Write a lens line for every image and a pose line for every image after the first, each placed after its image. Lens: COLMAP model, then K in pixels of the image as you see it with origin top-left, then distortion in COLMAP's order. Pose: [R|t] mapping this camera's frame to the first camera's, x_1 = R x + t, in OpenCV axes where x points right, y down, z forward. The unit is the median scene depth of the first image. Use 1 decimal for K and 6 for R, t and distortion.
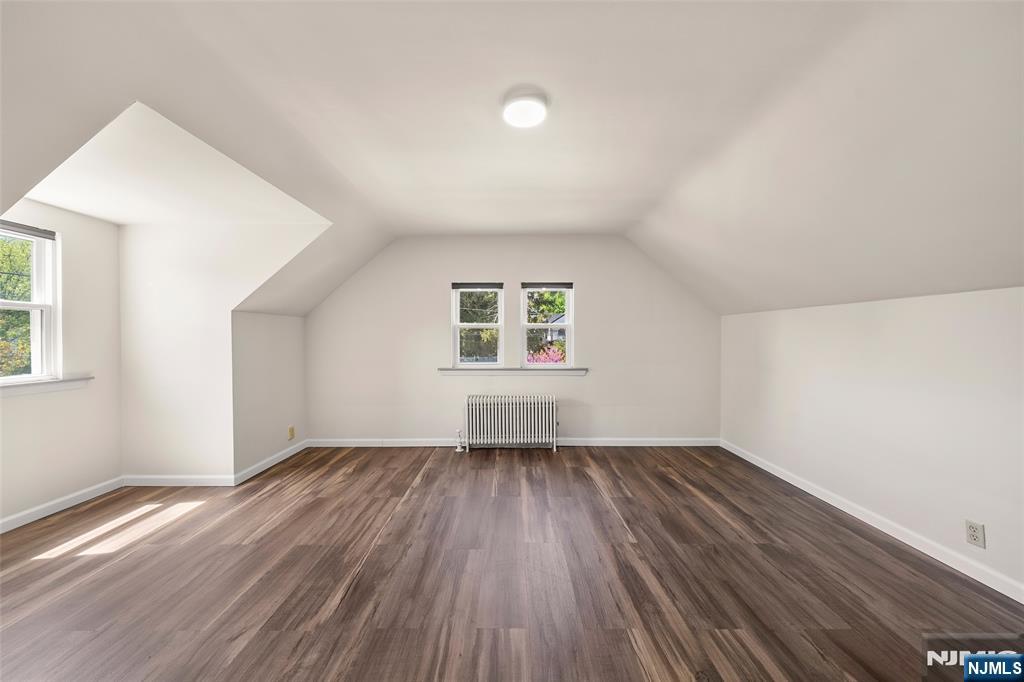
lens RADIAL K [[355.1, 0, 512.2], [0, 355.1, 337.5], [0, 0, 1]] dist [-0.000532, -0.000082]
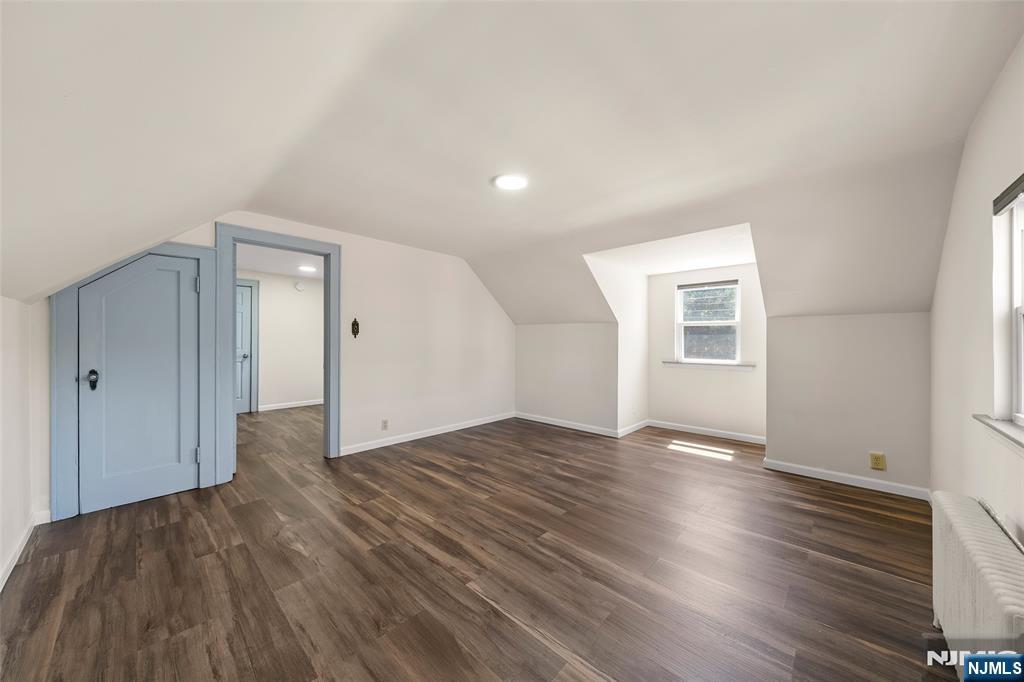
lens RADIAL K [[355.1, 0, 511.9], [0, 355.1, 339.7], [0, 0, 1]] dist [-0.000532, -0.000082]
pose [[-0.684935, -0.002092, -0.728601, 0.965239], [-0.002373, 0.999997, -0.000641, -0.002699], [0.728601, 0.001290, -0.684938, 1.791404]]
